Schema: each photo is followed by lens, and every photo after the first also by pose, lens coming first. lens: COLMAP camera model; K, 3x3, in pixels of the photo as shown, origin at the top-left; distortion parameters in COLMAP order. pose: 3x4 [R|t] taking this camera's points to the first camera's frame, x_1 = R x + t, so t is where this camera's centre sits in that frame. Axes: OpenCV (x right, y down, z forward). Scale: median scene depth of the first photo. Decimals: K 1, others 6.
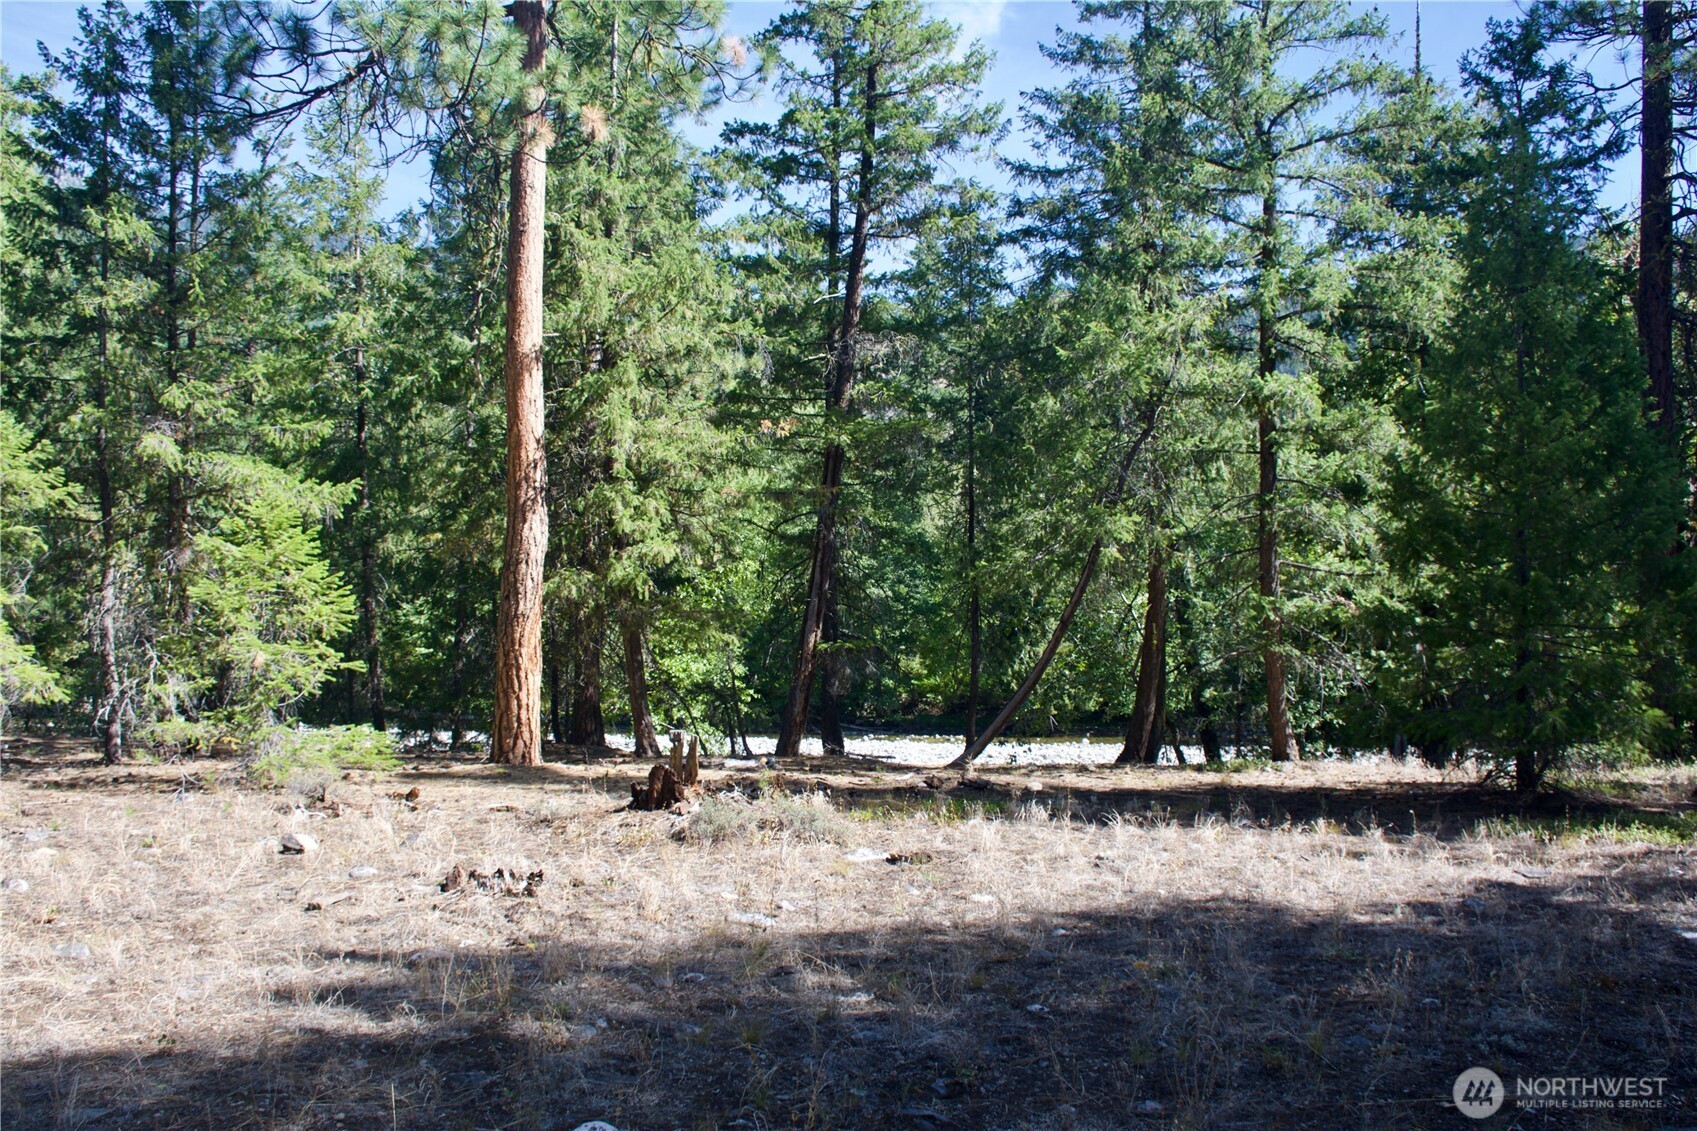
lens RADIAL K [[1341.7, 0, 848.5], [0, 1341.7, 565.5], [0, 0, 1]] dist [-0.160673, -0.000941]
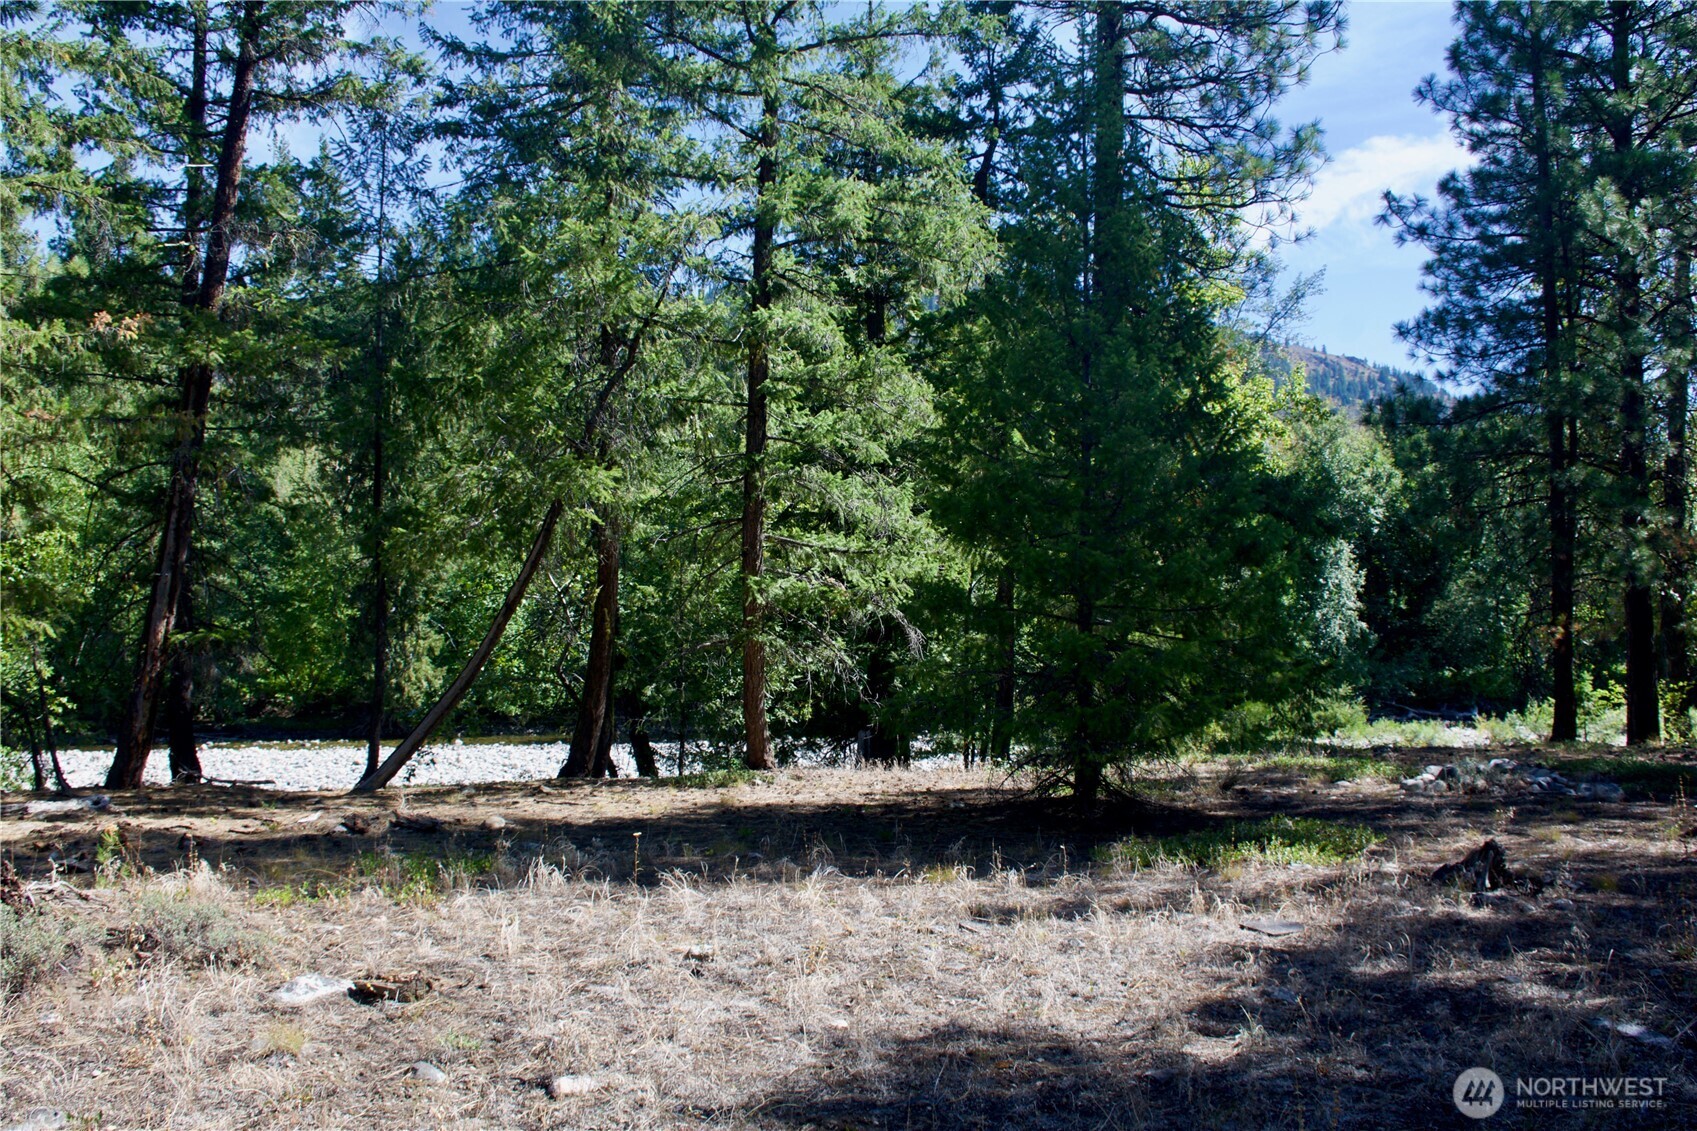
lens RADIAL K [[1392.0, 0, 848.5], [0, 1392.0, 565.5], [0, 0, 1]] dist [-0.126194, 0.119279]
pose [[0.896962, 0.012432, 0.441932, -0.019454], [-0.015615, 0.999872, 0.003565, 0.012293], [-0.441831, -0.010099, 0.897042, 0.169214]]
